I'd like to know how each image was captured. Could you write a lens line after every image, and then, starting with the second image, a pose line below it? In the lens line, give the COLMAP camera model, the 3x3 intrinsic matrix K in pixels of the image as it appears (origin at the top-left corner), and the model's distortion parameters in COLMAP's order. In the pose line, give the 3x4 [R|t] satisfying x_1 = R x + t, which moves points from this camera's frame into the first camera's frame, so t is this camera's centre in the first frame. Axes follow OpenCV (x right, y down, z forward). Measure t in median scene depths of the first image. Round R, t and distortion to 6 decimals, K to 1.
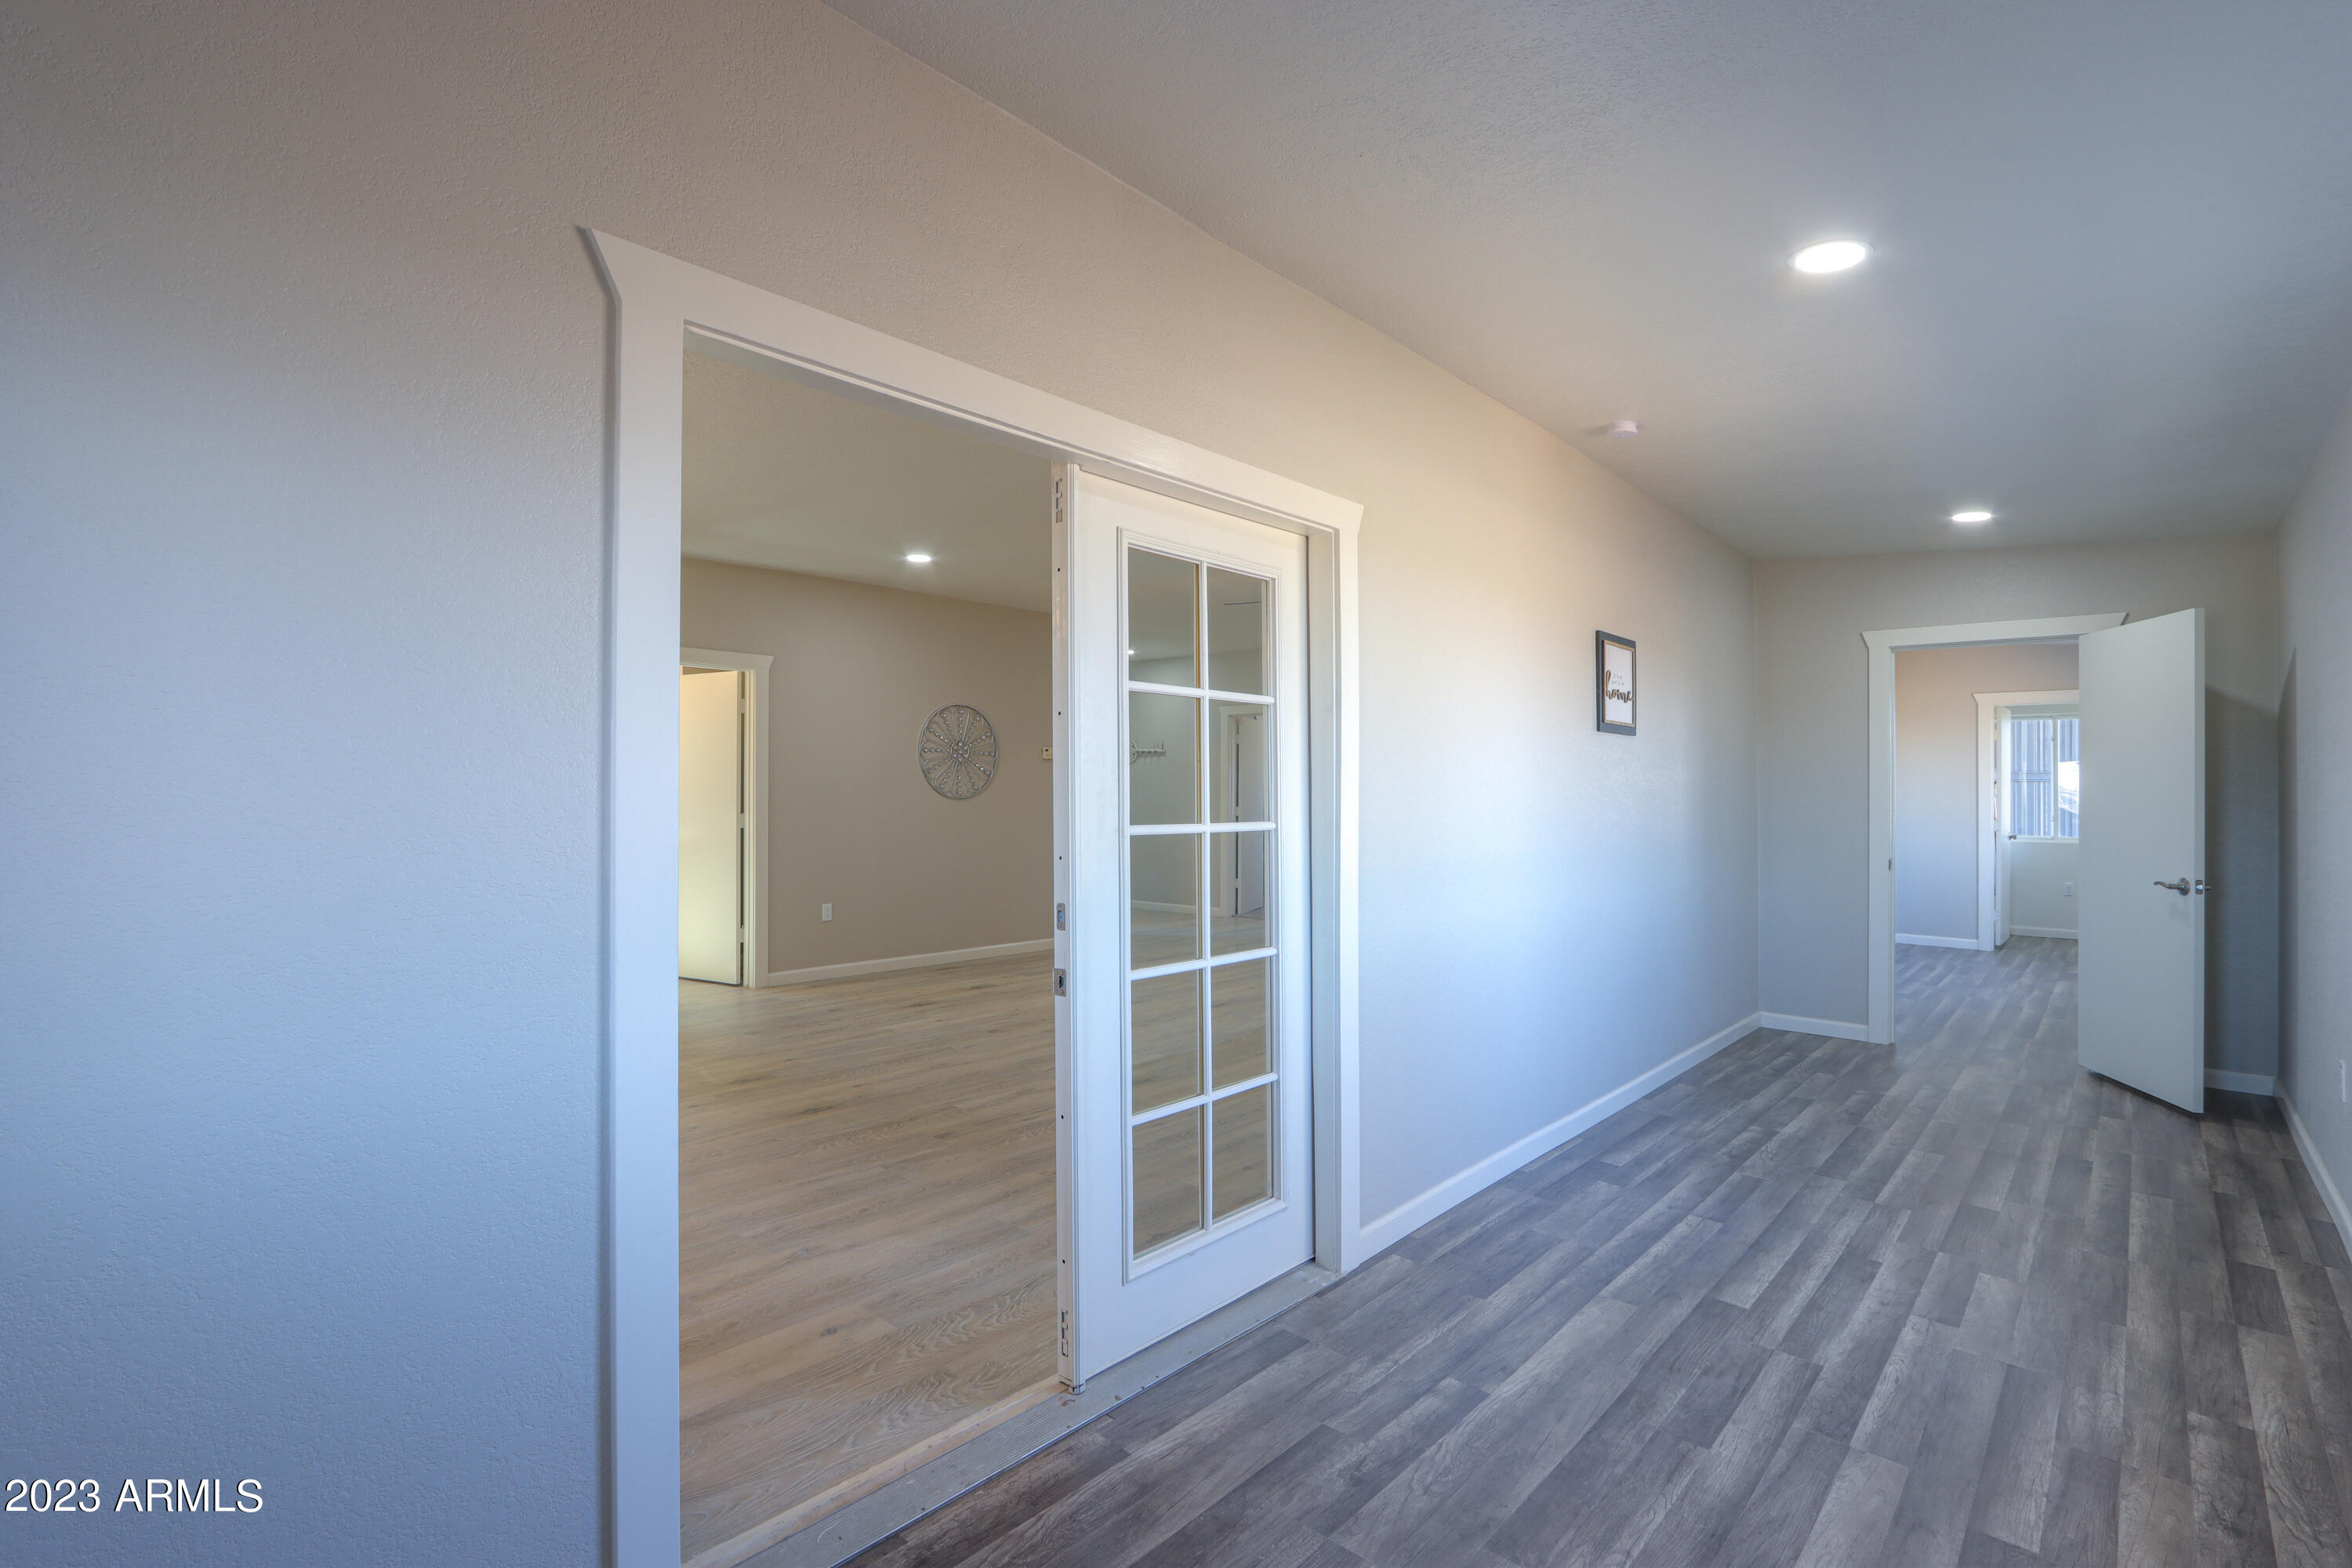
lens RADIAL K [[1101.7, 0, 1163.9], [0, 1101.7, 790.1], [0, 0, 1]] dist [-0.005437, -0.001398]
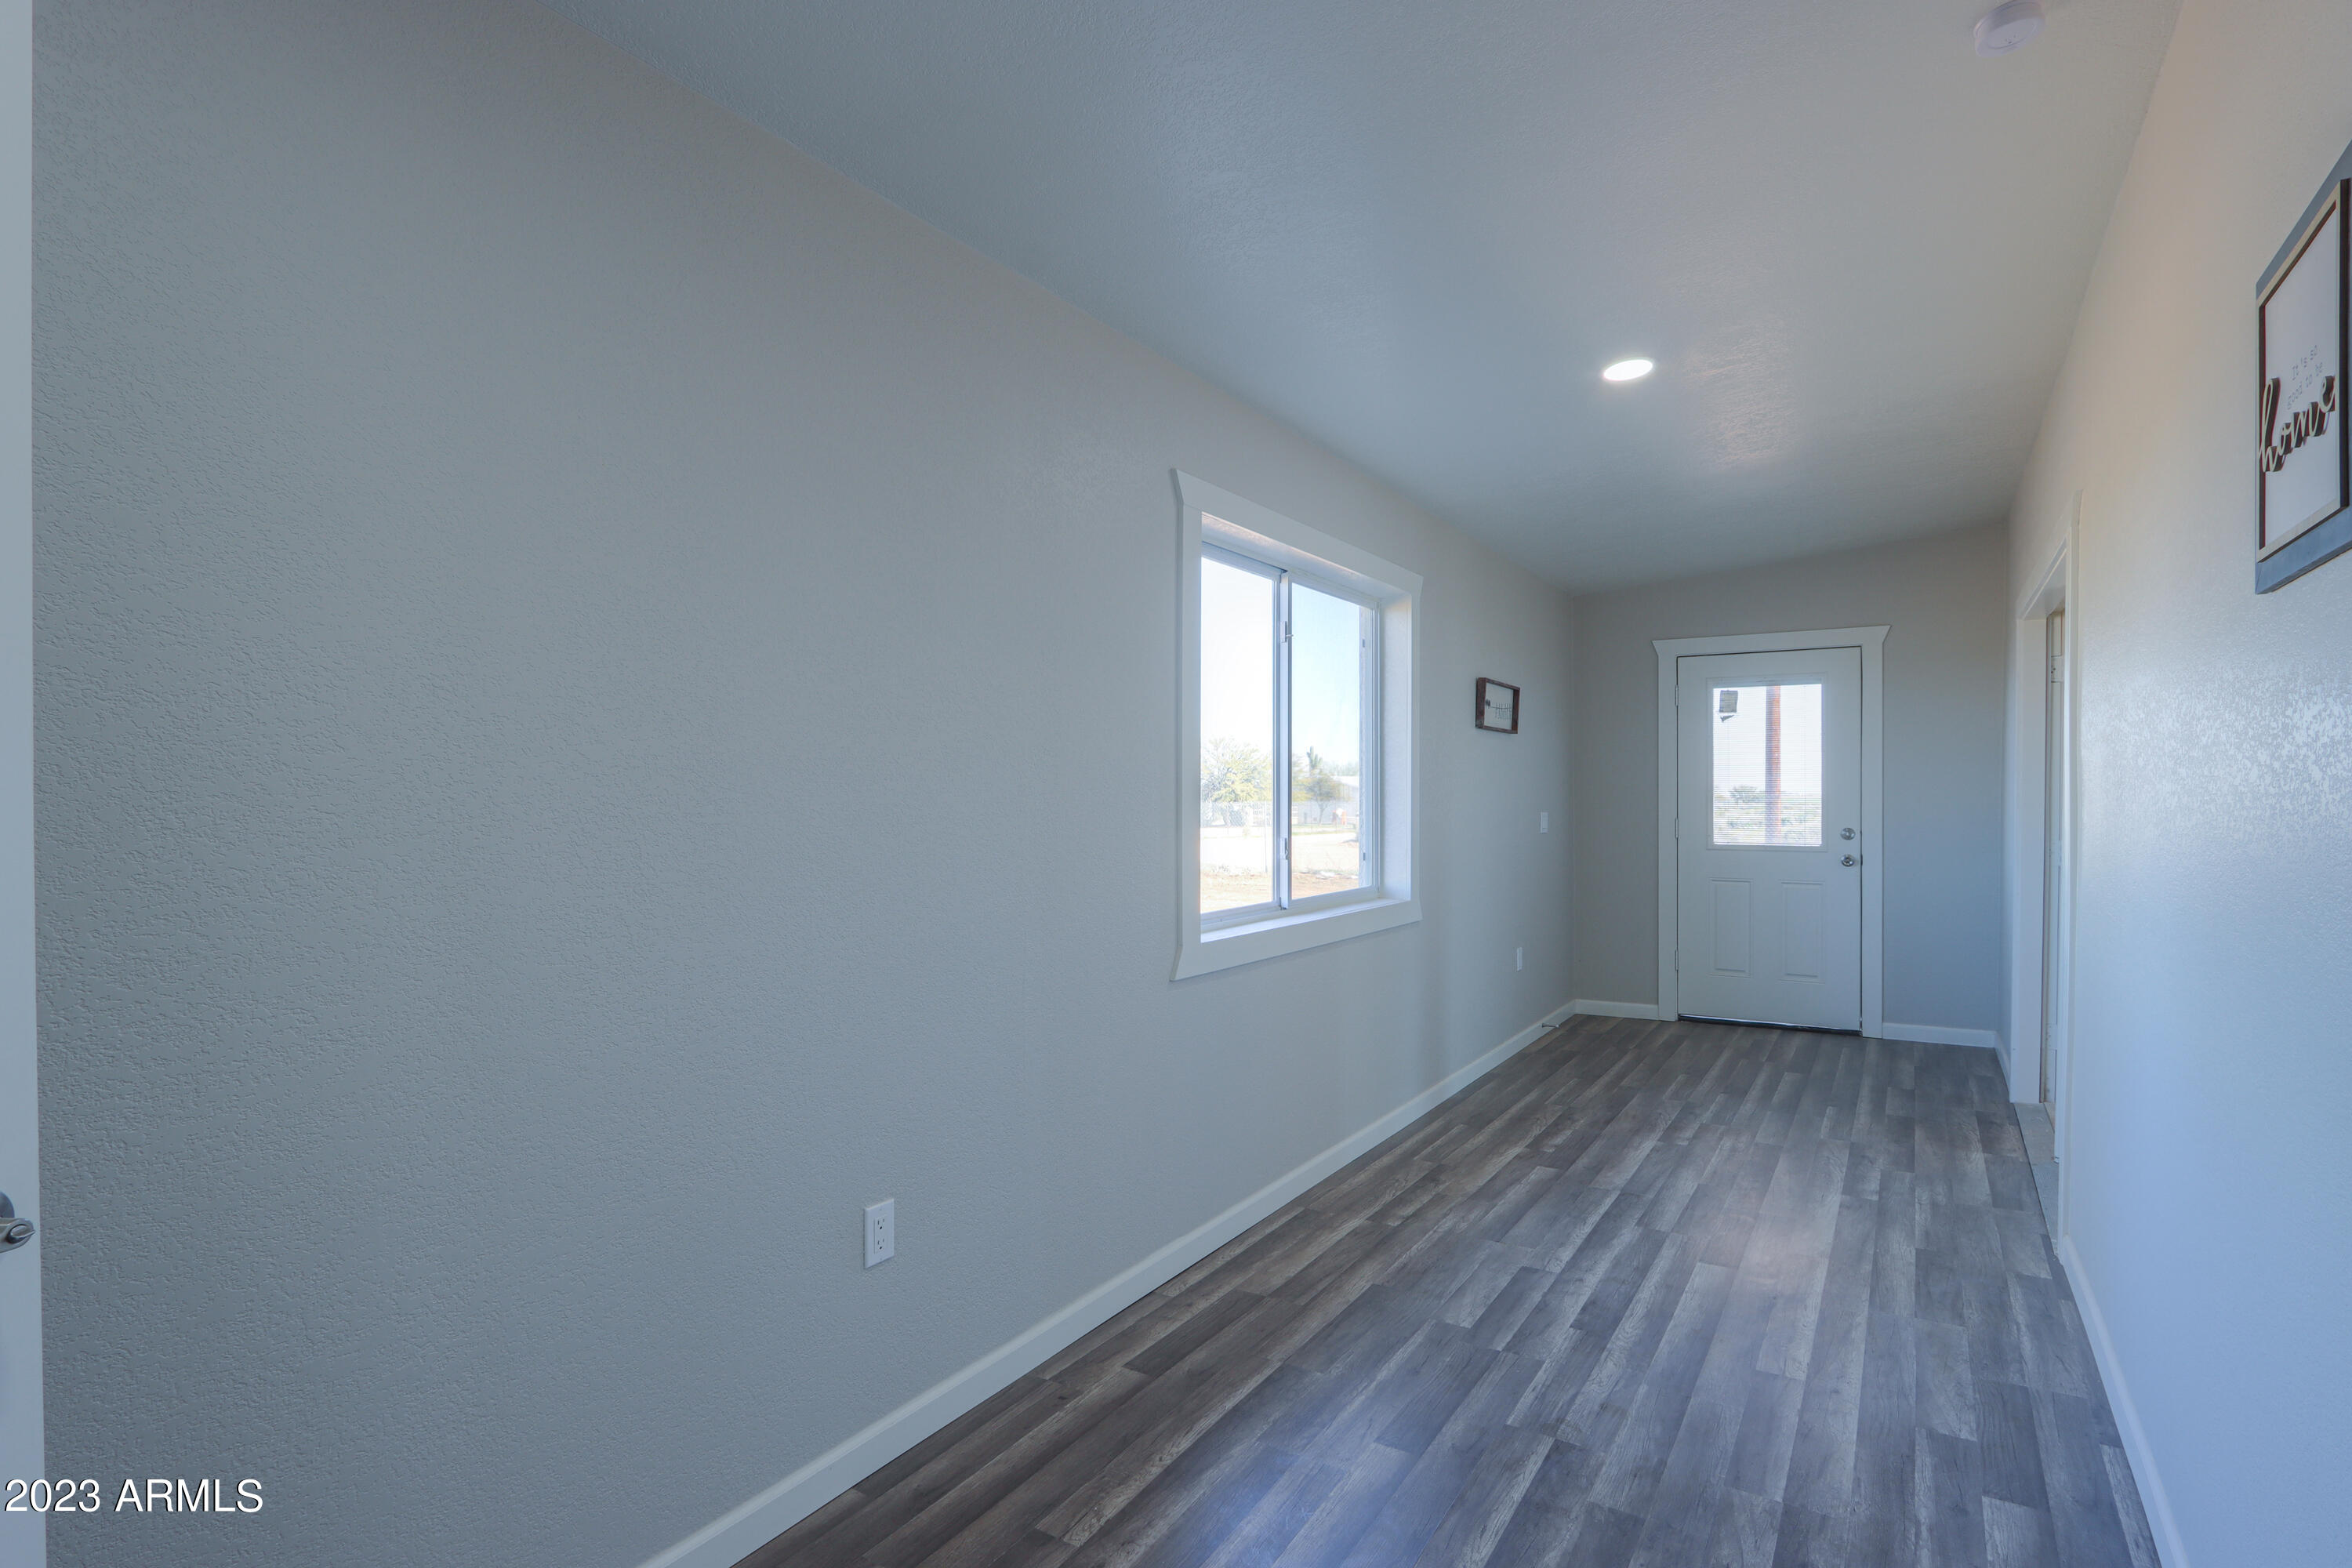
lens RADIAL K [[1106.5, 0, 1173.9], [0, 1106.5, 804.4], [0, 0, 1]] dist [-0.020733, 0.002185]
pose [[-0.990648, 0.000078, -0.136441, 1.285700], [-0.000326, 0.999996, 0.002941, 0.011254], [0.136440, 0.002958, -0.990644, 2.157380]]
